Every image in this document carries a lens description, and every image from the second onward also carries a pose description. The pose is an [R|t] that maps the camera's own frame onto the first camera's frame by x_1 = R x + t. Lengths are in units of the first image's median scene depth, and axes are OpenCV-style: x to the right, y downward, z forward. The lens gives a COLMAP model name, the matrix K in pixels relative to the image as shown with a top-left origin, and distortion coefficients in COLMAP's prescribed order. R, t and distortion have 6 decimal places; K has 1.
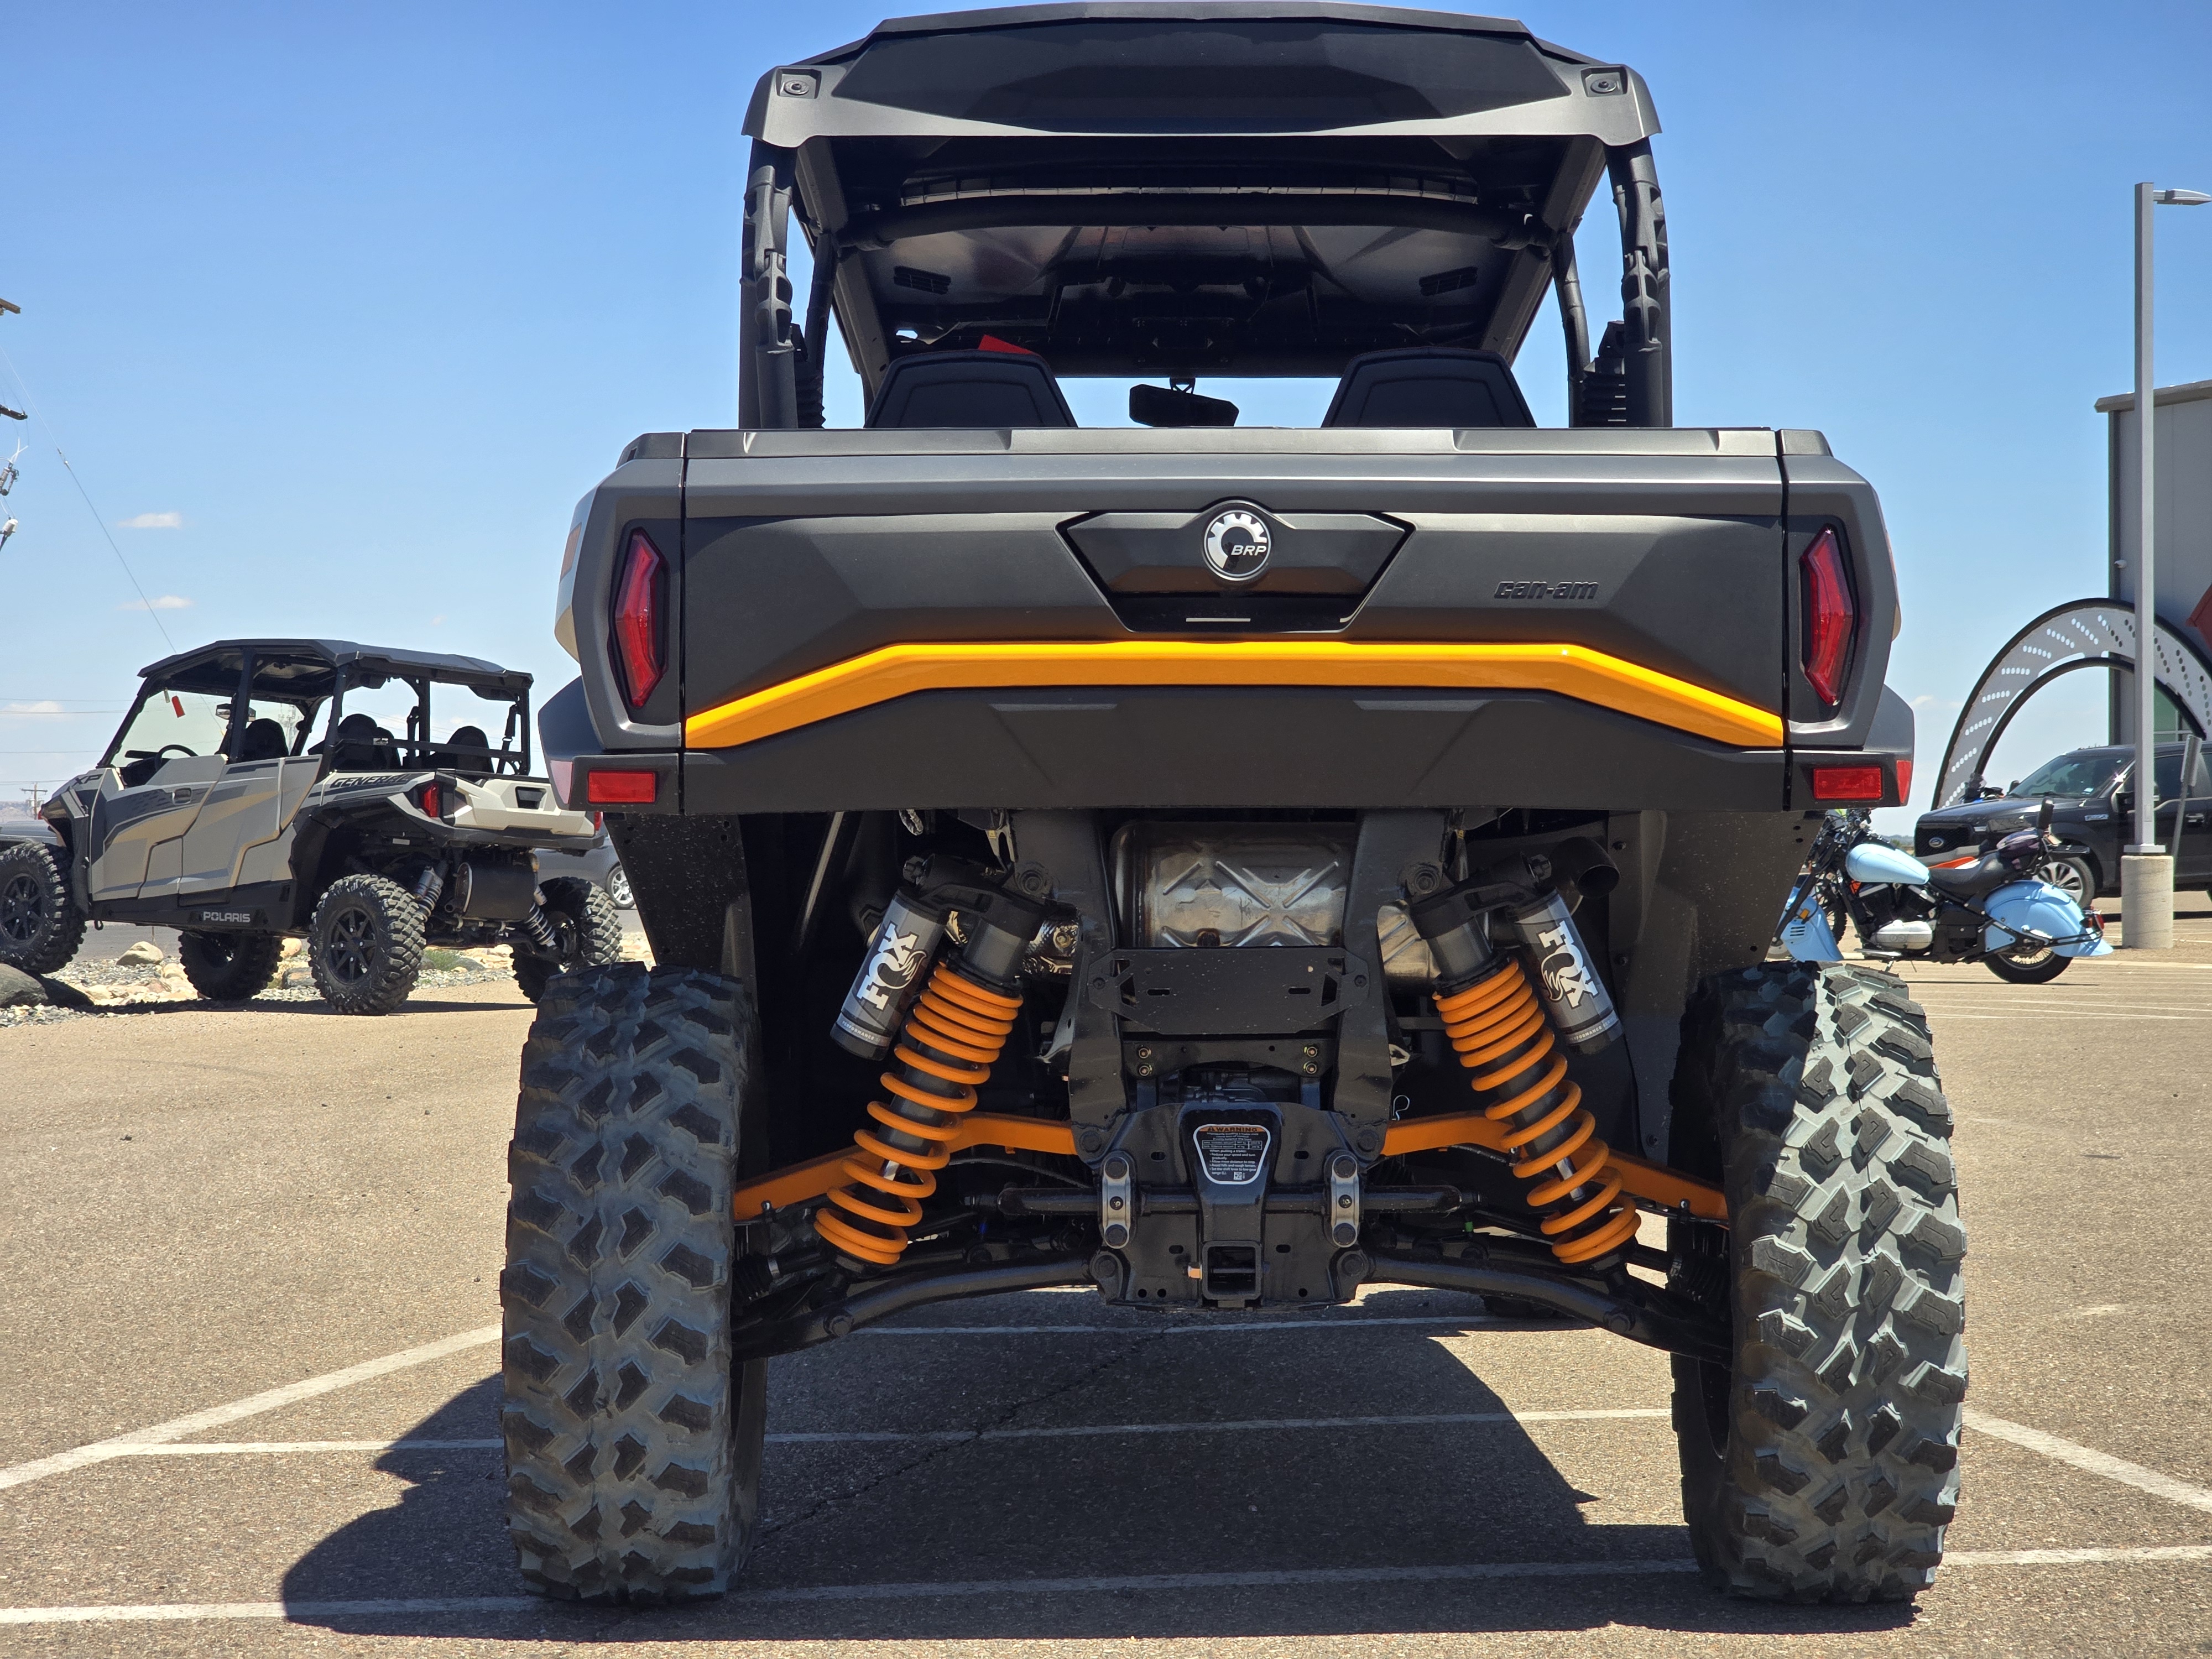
lens RADIAL K [[4367.1, 0, 1107.7], [0, 4367.1, 878.5], [0, 0, 1]] dist [-0.008534, 0.159520]
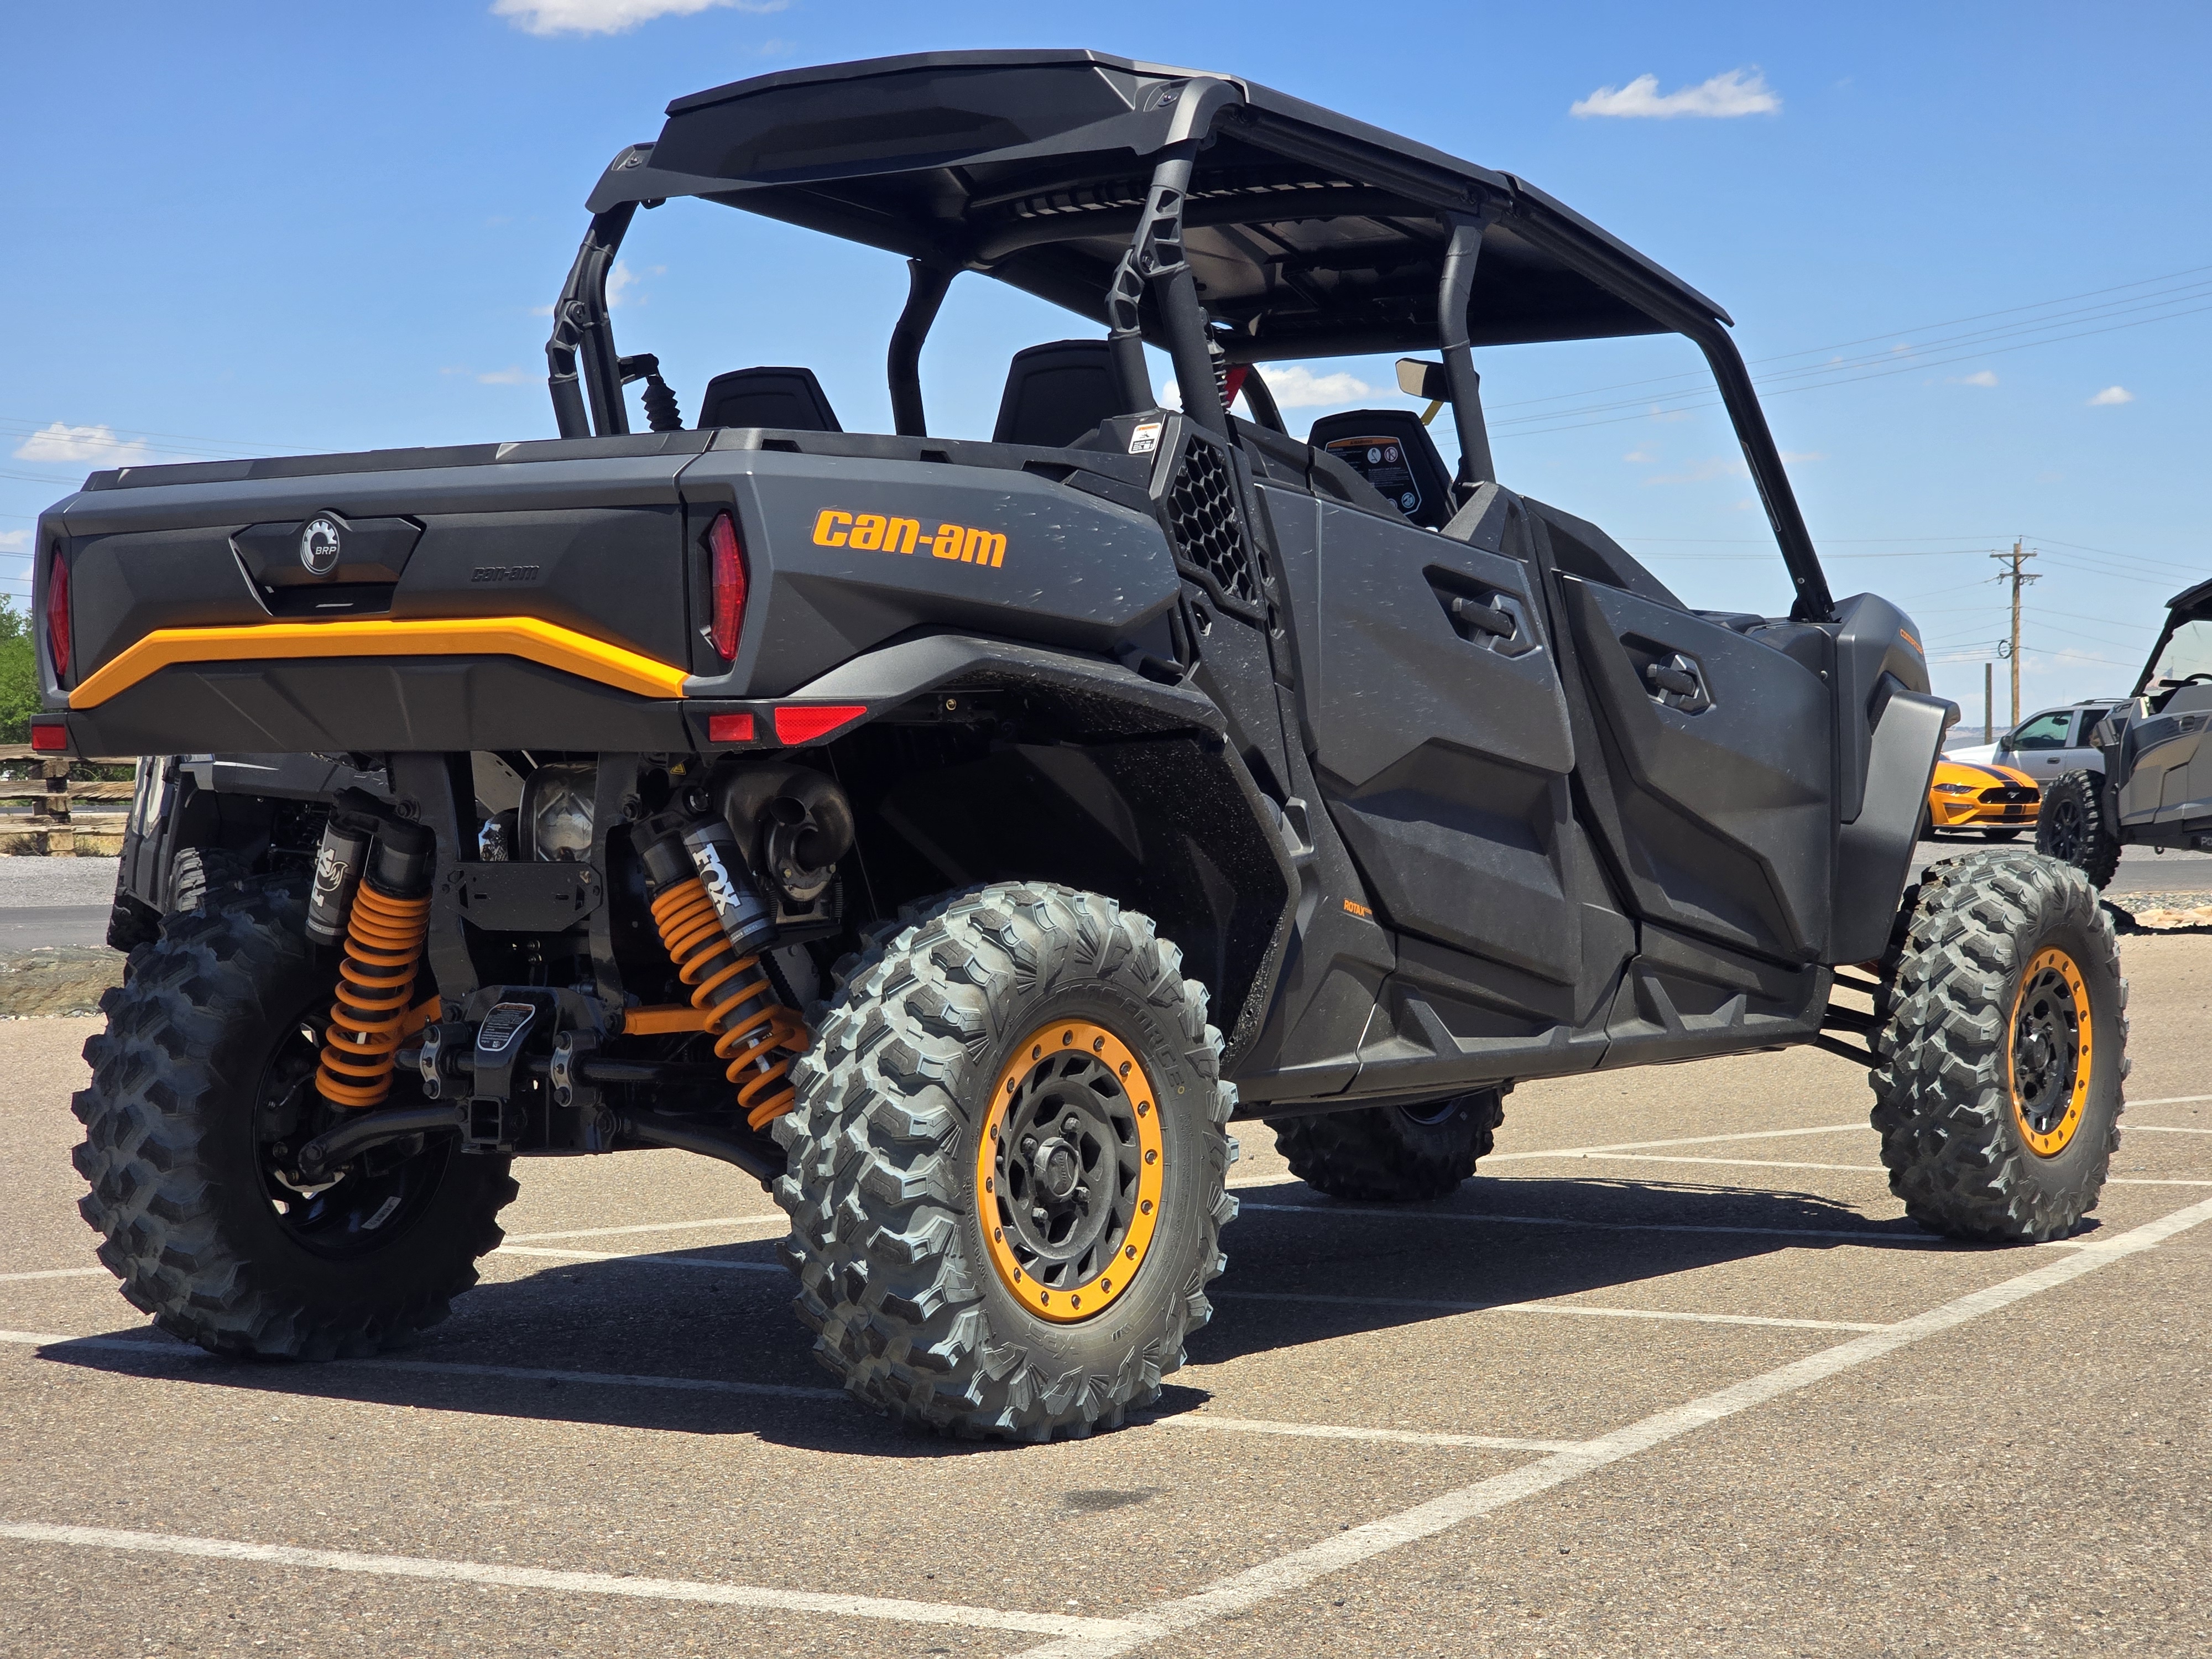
lens RADIAL K [[4413.0, 0, 1106.0], [0, 4413.0, 829.5], [0, 0, 1]] dist [-0.016648, 0.091686]
pose [[0.790758, 0.004335, -0.612114, 0.799568], [-0.000570, 0.999980, 0.006346, -0.001529], [0.612129, -0.004669, 0.790744, 0.096006]]
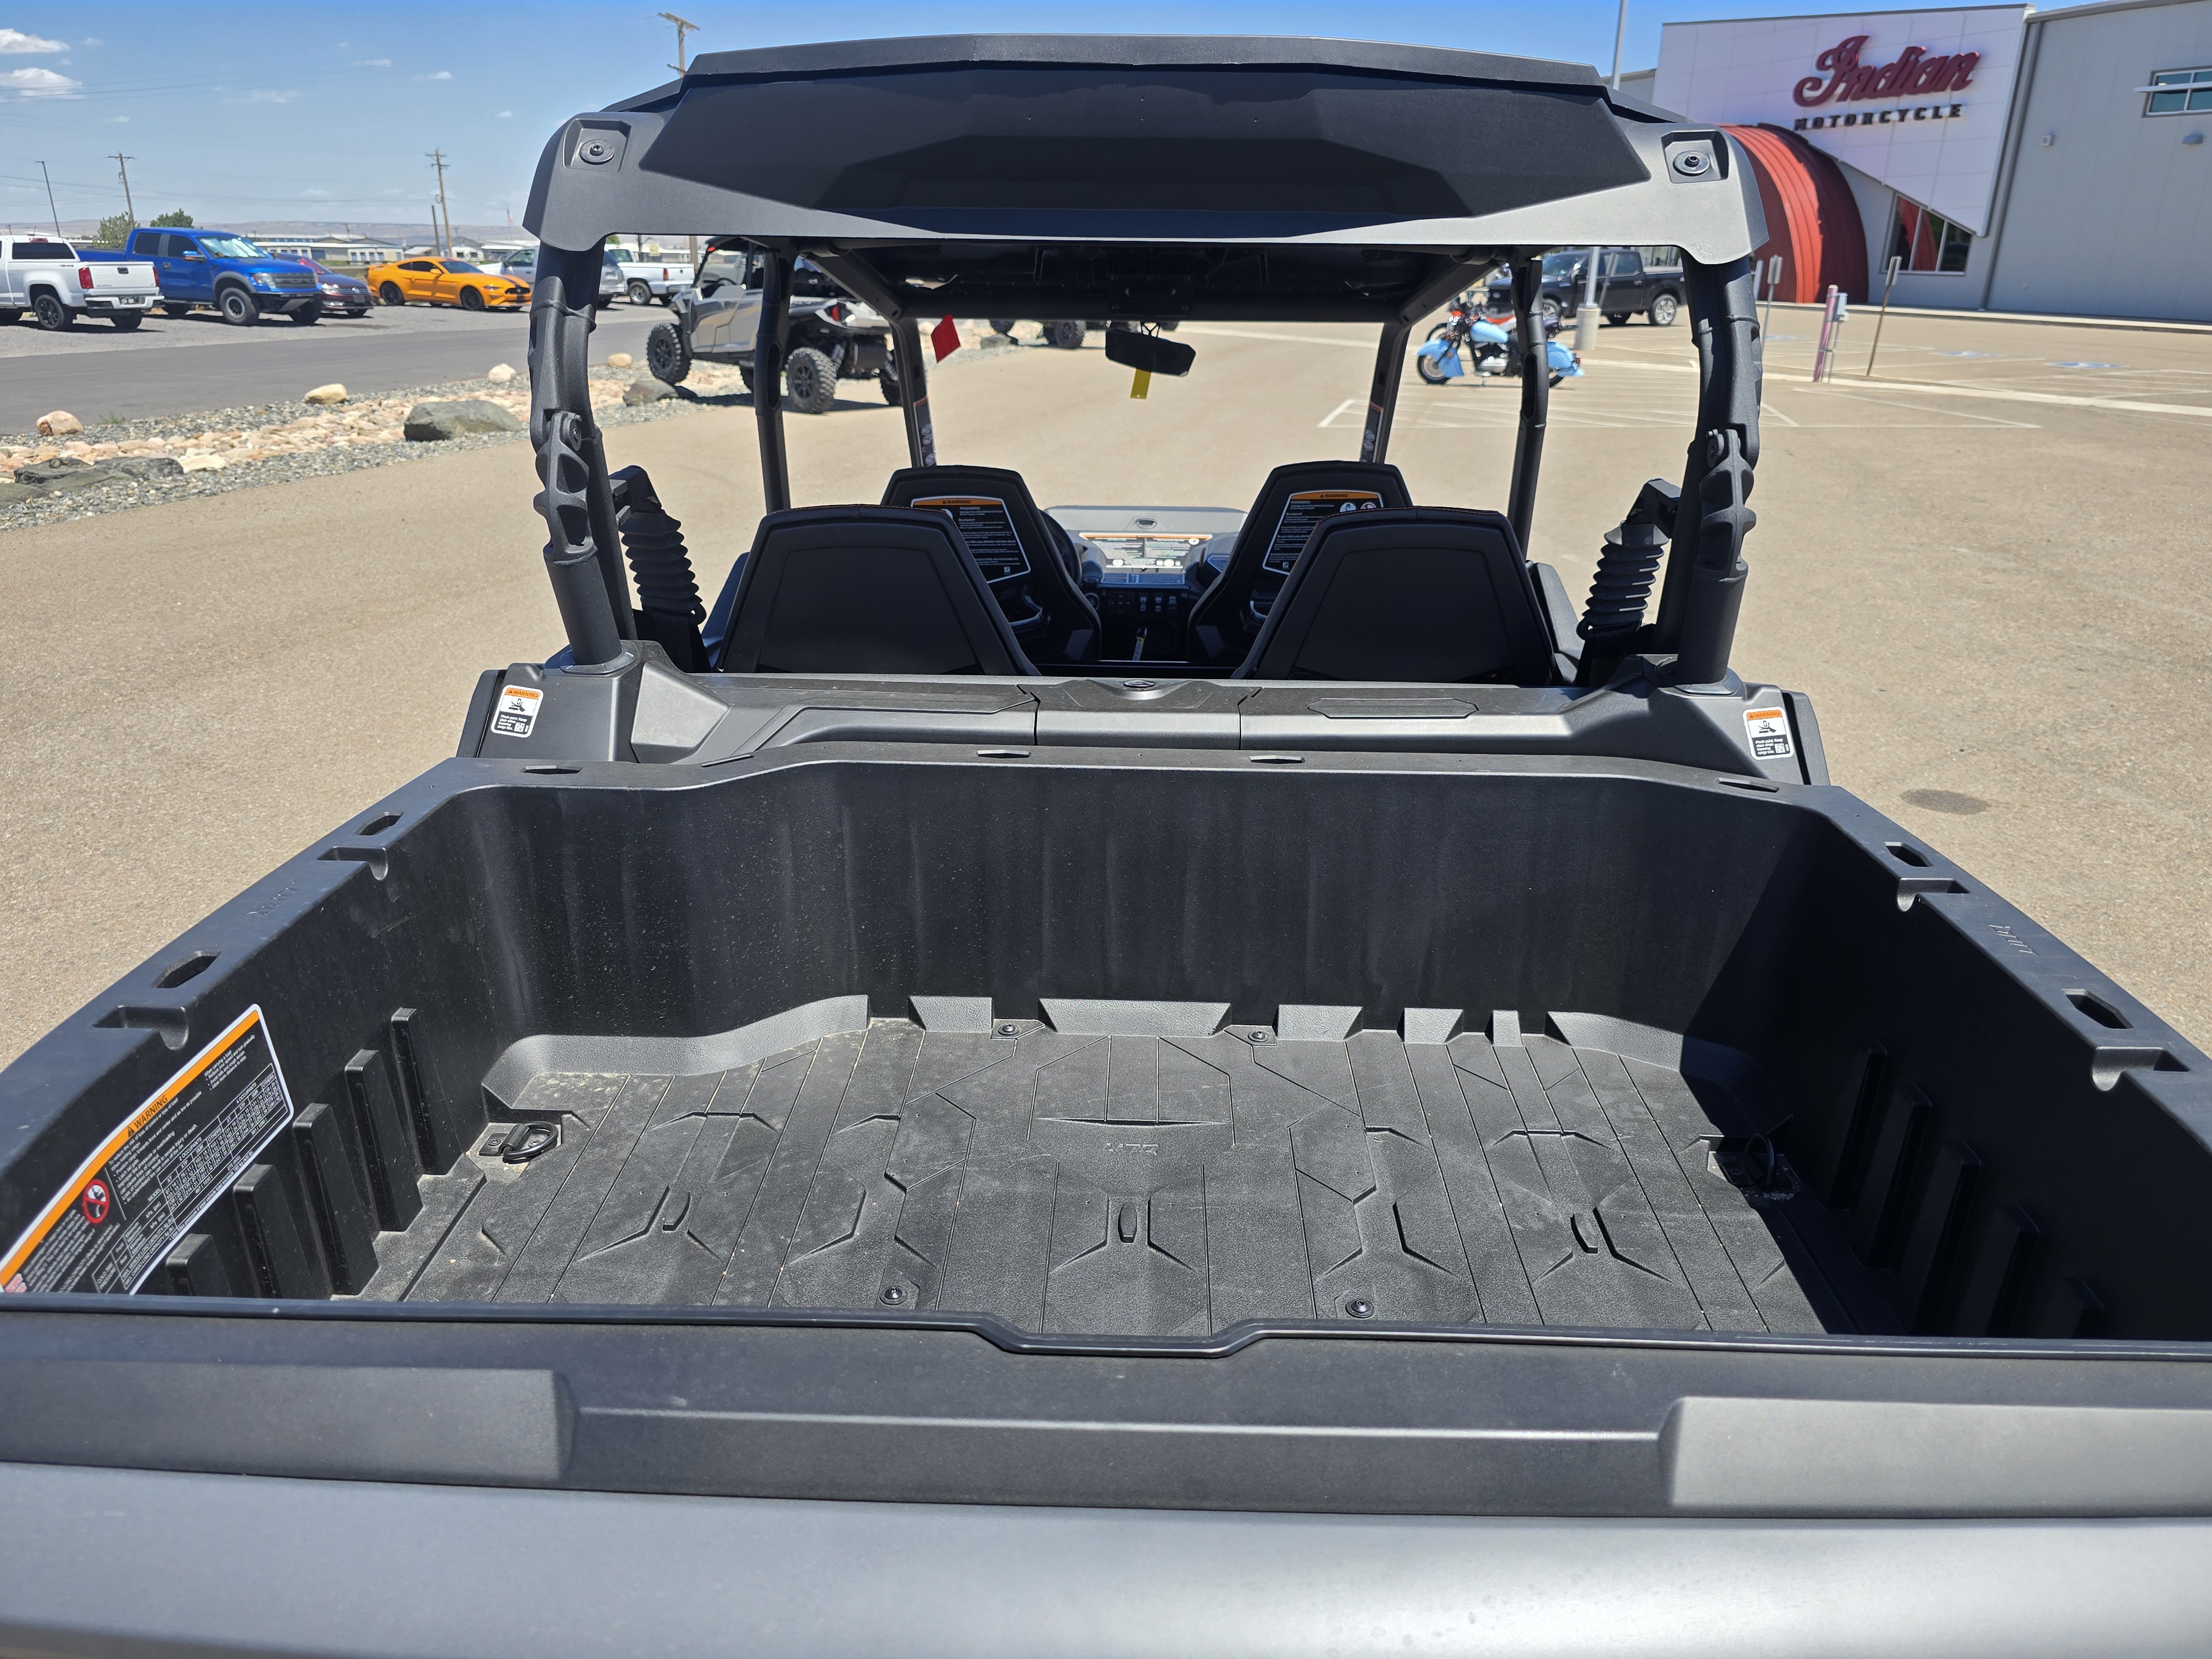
lens RADIAL K [[1494.3, 0, 1117.8], [0, 1494.3, 823.7], [0, 0, 1]] dist [0.020405, -0.001818]
pose [[0.999572, 0.021617, -0.019735, 0.024936], [-0.013179, 0.934392, 0.356002, -0.167703], [0.026136, -0.355589, 0.934277, 0.727932]]
